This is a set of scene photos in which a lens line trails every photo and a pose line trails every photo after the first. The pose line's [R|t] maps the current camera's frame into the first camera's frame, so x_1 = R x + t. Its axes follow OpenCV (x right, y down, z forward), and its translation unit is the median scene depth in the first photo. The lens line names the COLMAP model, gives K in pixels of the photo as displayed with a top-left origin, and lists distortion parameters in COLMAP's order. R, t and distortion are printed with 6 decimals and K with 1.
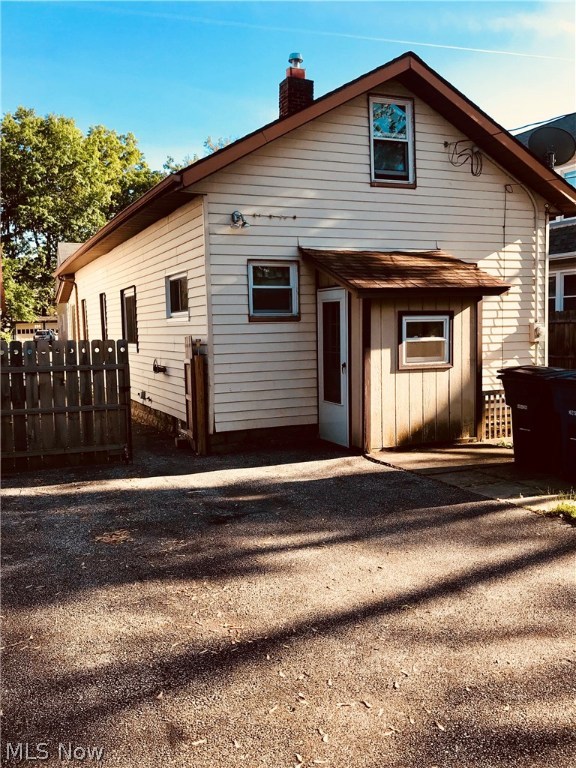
lens RADIAL K [[690.8, 0, 288.0], [0, 690.8, 384.0], [0, 0, 1]] dist [0.004249, -0.005921]
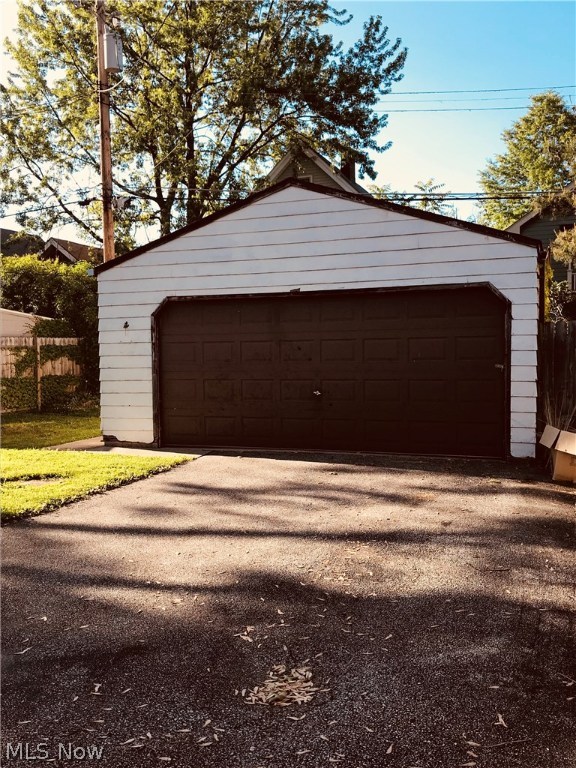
lens RADIAL K [[690.8, 0, 288.0], [0, 690.8, 384.0], [0, 0, 1]] dist [0.004249, -0.005921]
pose [[-0.700695, -0.011561, 0.713368, -0.644962], [0.084262, 0.991530, 0.098835, -0.081925], [-0.708468, 0.129363, -0.693786, 1.339383]]
